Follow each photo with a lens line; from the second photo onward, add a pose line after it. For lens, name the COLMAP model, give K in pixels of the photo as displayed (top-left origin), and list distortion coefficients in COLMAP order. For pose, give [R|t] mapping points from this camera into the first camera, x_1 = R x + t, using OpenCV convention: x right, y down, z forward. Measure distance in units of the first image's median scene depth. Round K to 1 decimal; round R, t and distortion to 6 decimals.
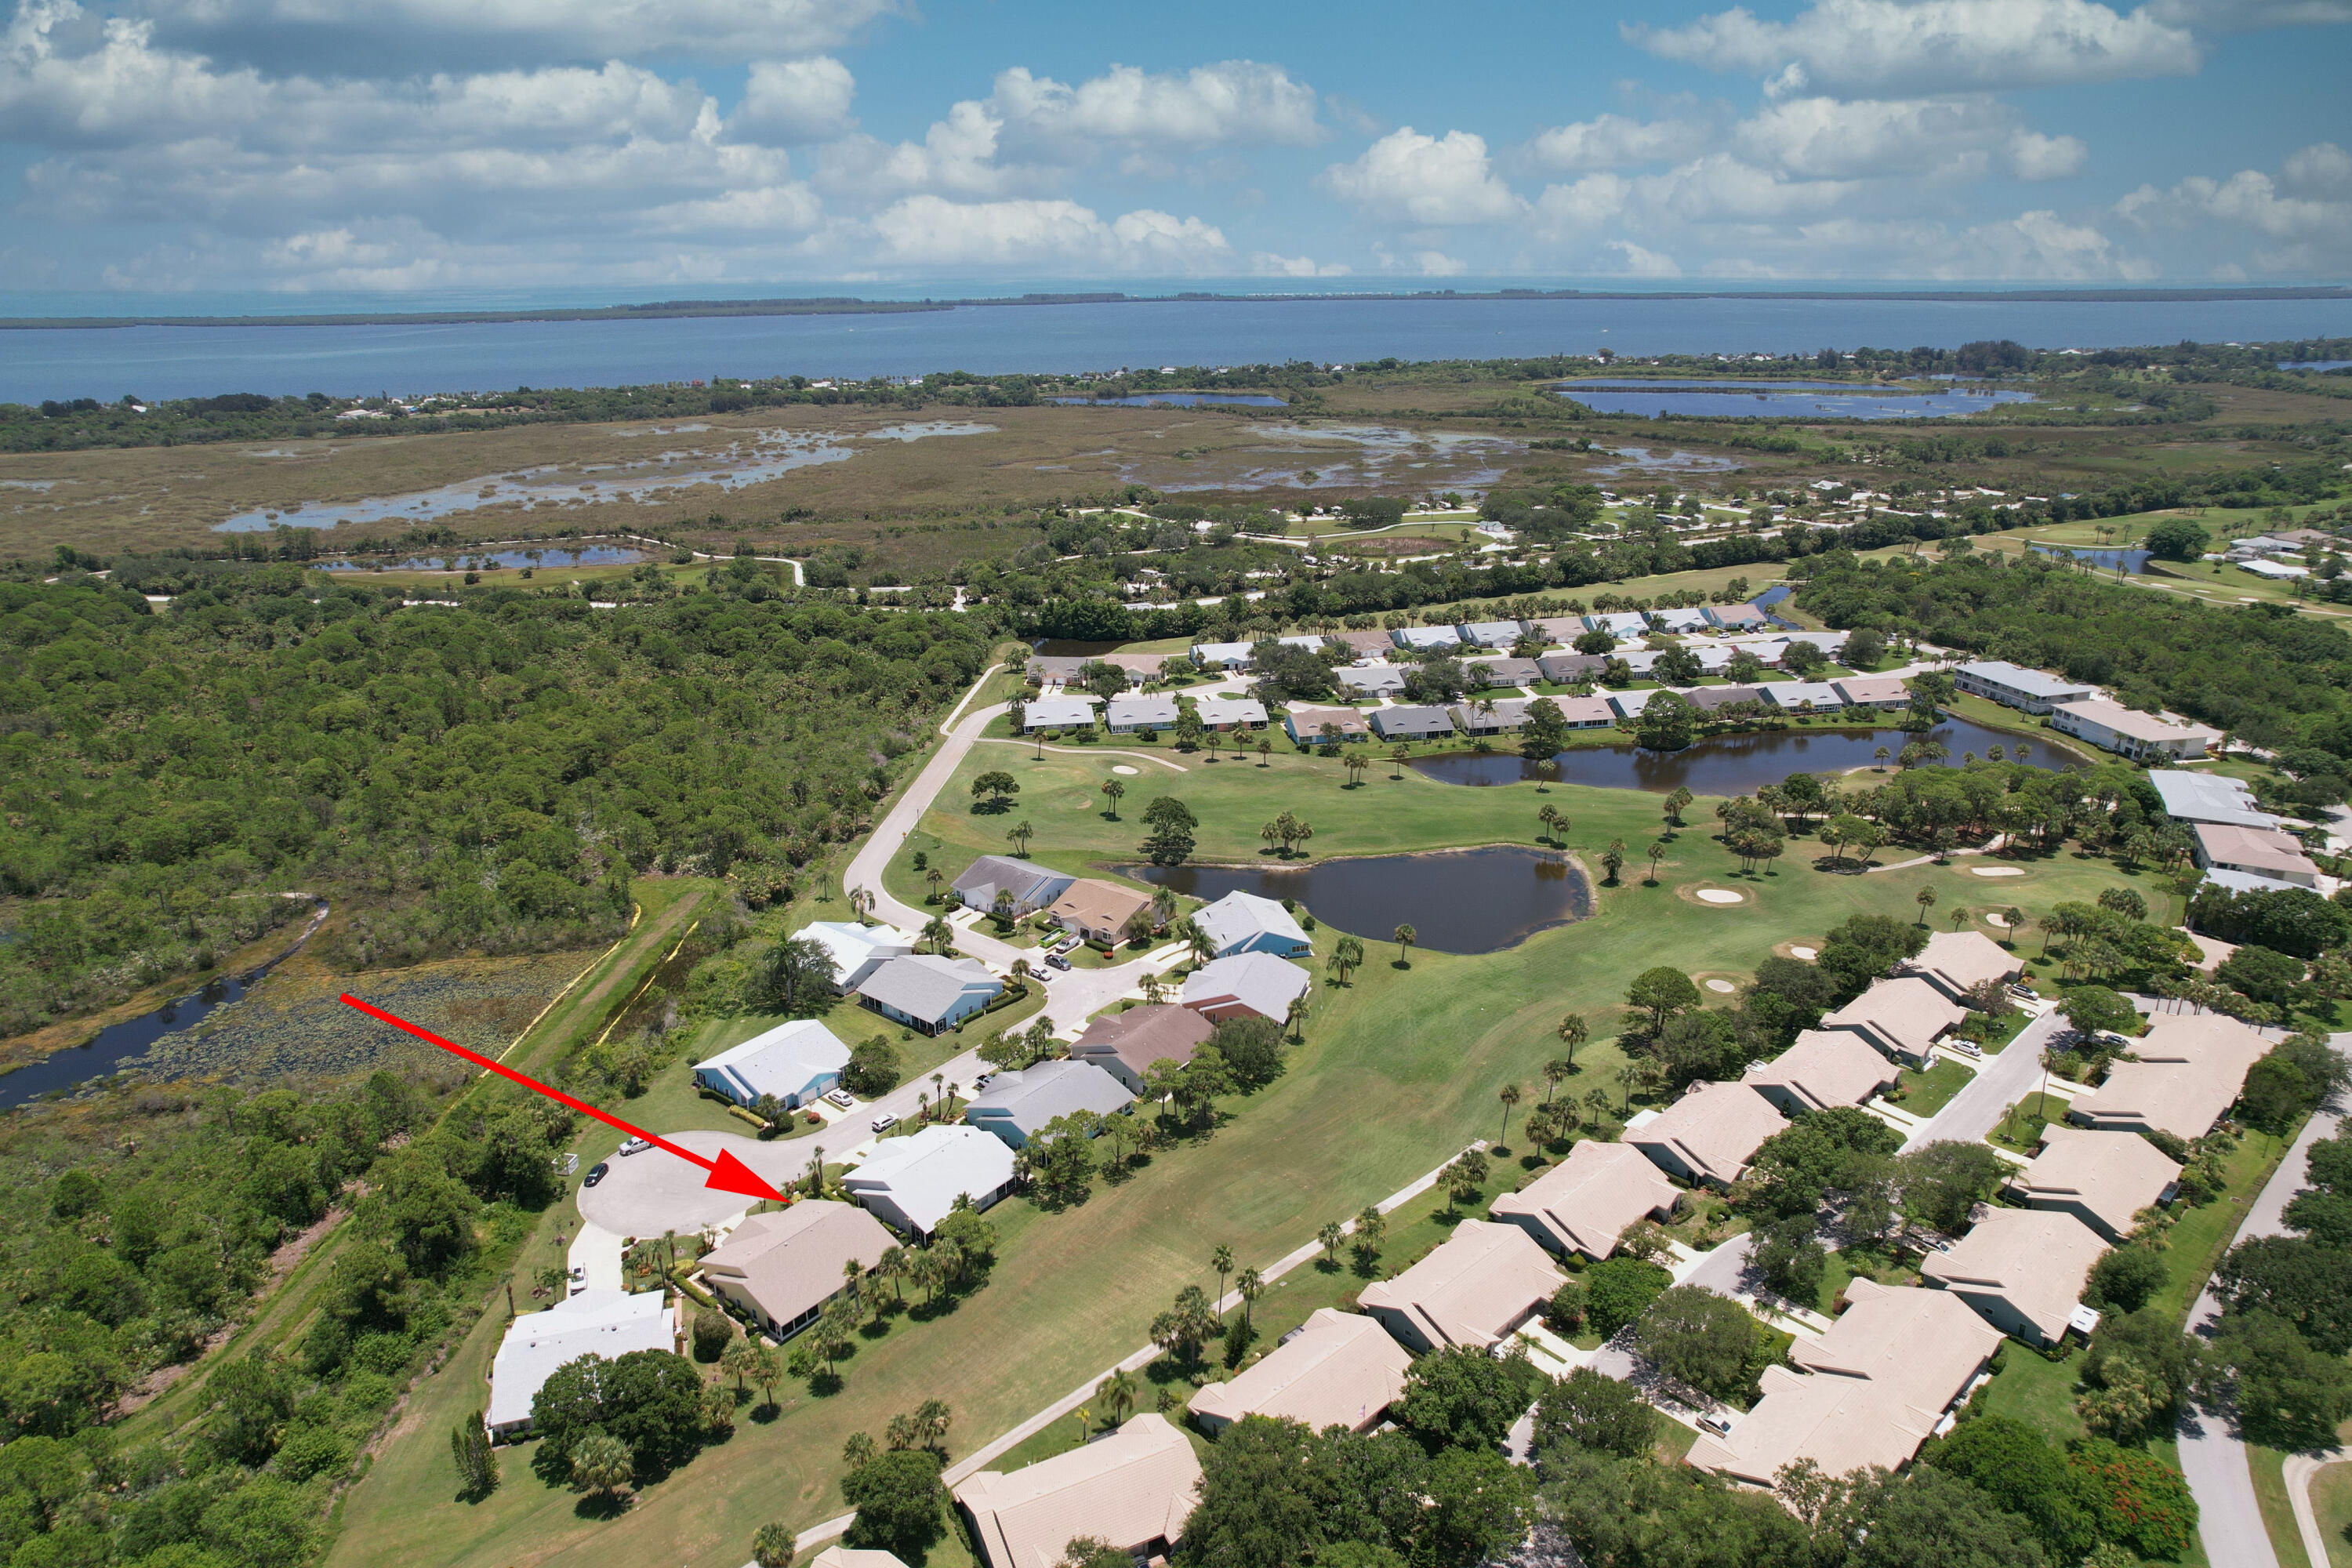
lens RADIAL K [[1519.2, 0, 1182.5], [0, 1519.2, 775.0], [0, 0, 1]] dist [-0.079339, 0.076662]
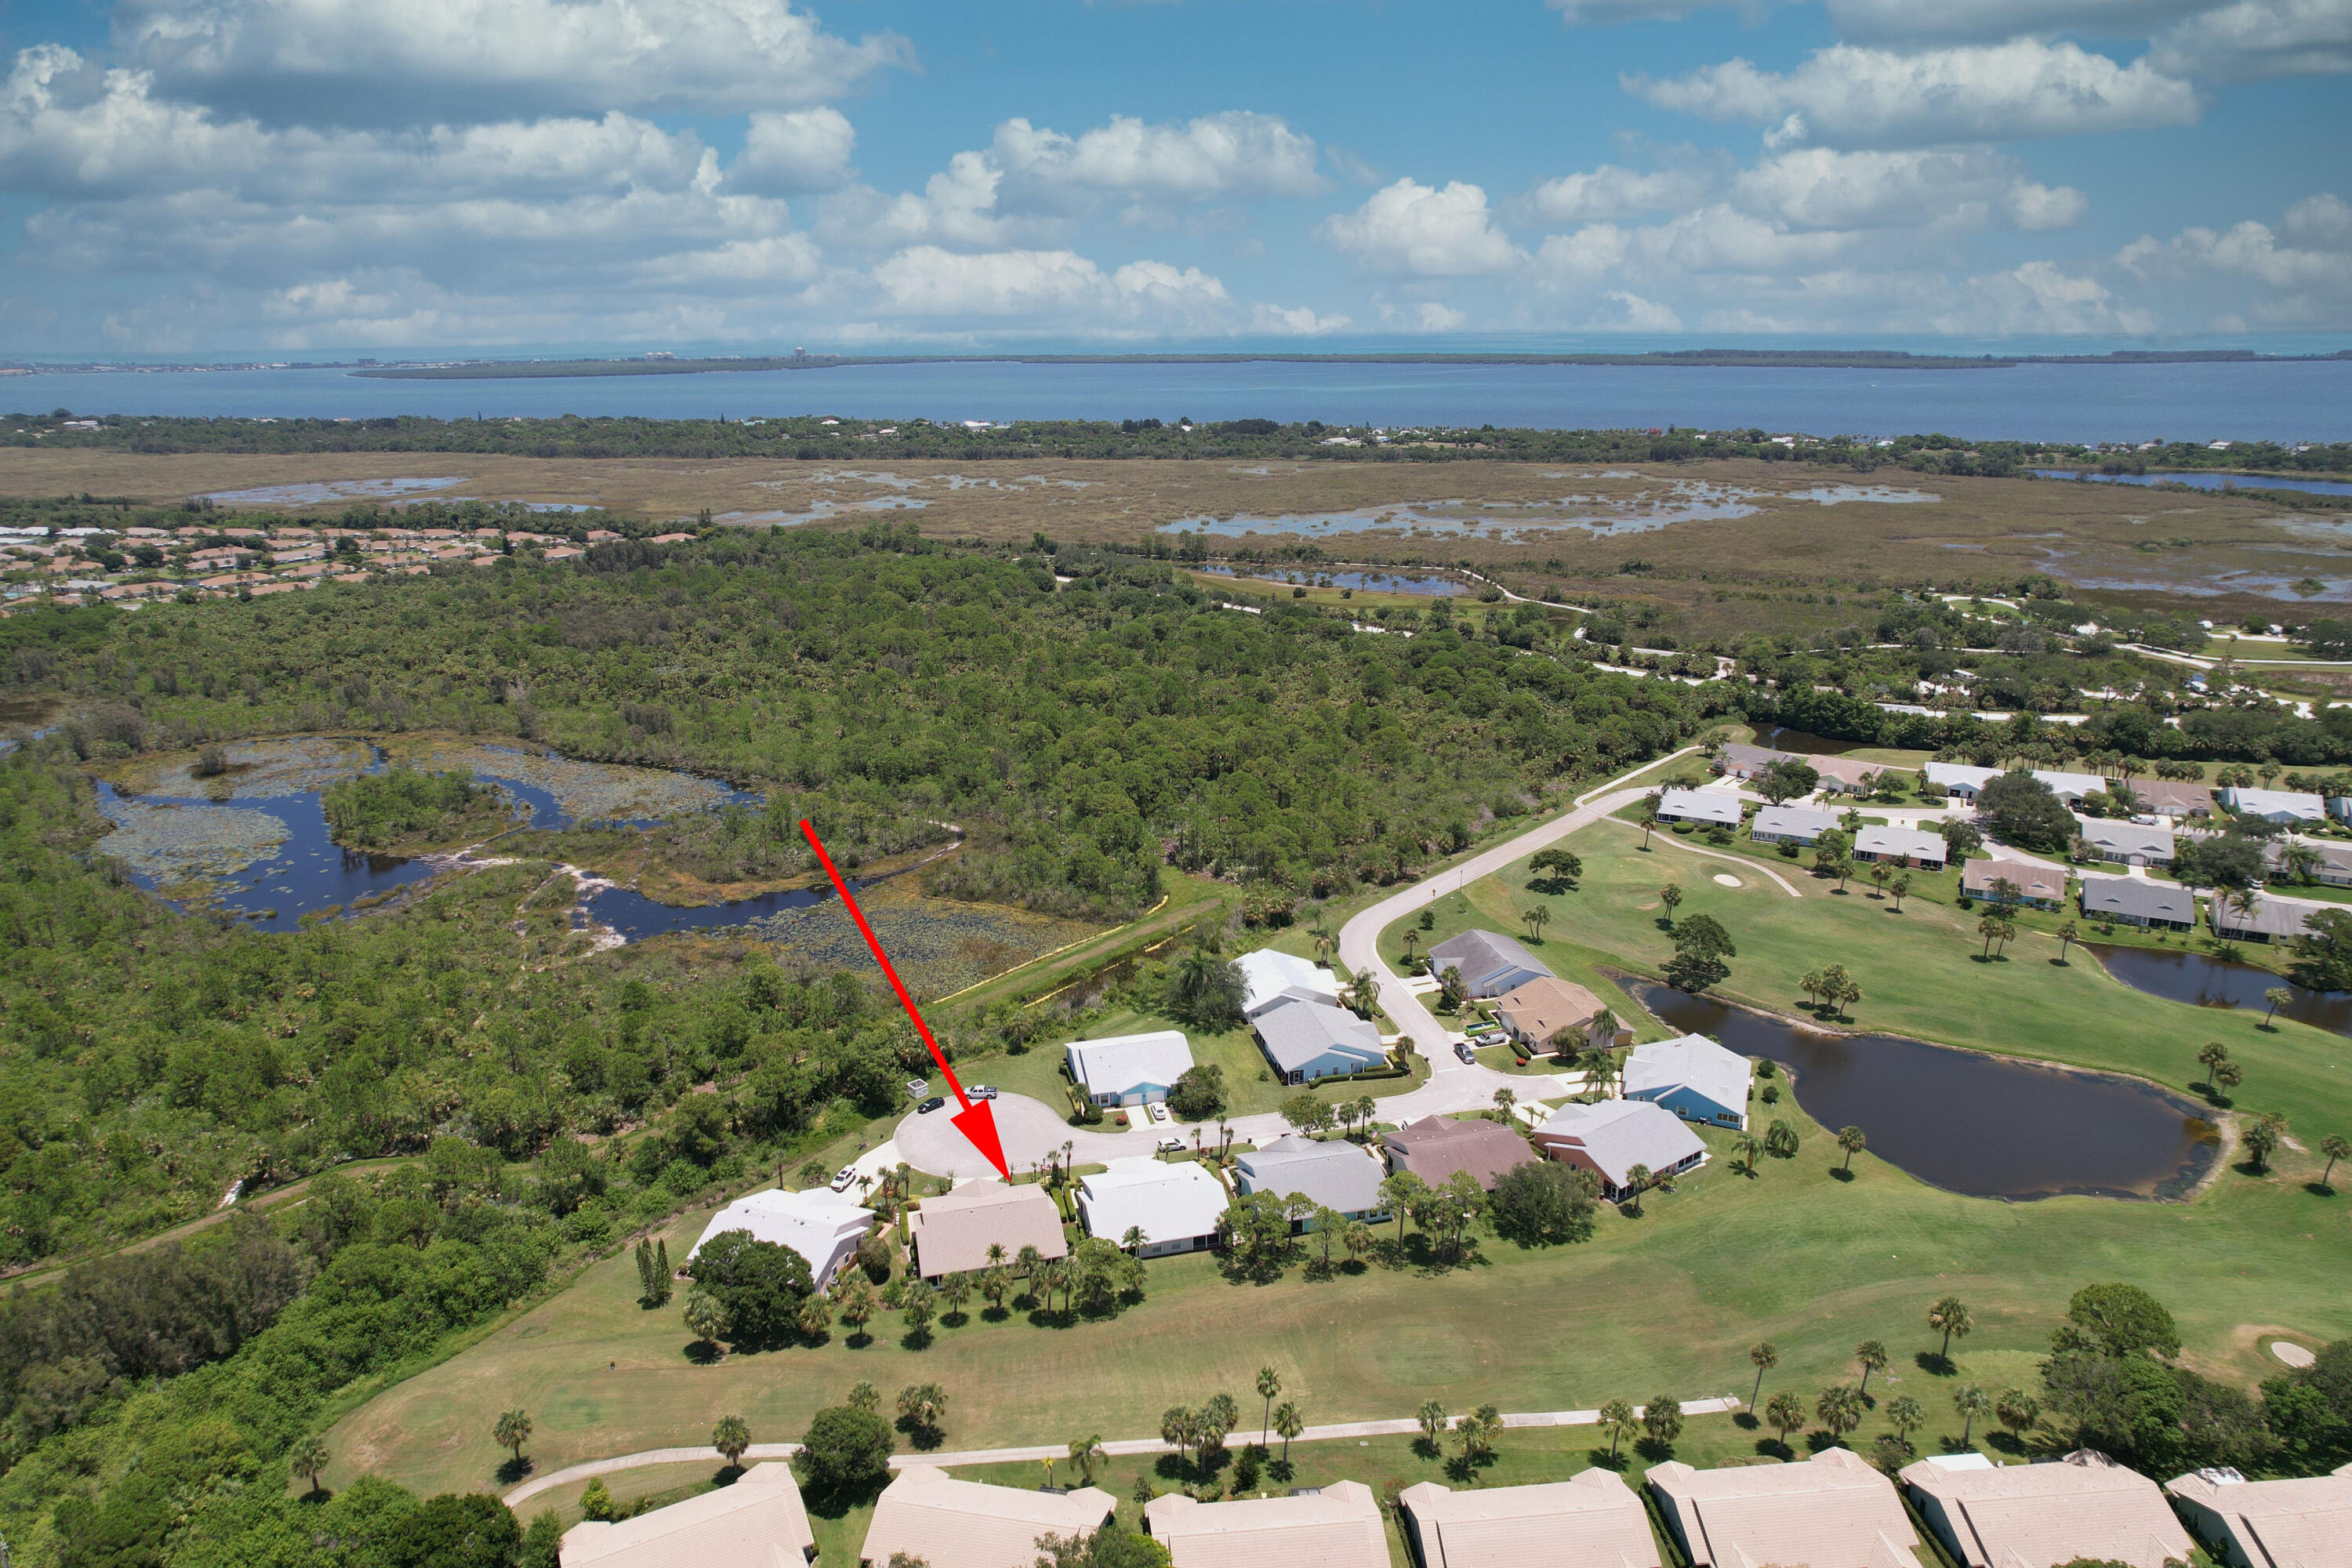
lens RADIAL K [[1519.2, 0, 1182.5], [0, 1519.2, 775.0], [0, 0, 1]] dist [-0.079339, 0.076662]
pose [[0.784093, 0.175995, -0.595167, 0.194939], [-0.193489, 0.980477, 0.035025, -0.028238], [0.589711, 0.087696, 0.802839, 0.079937]]
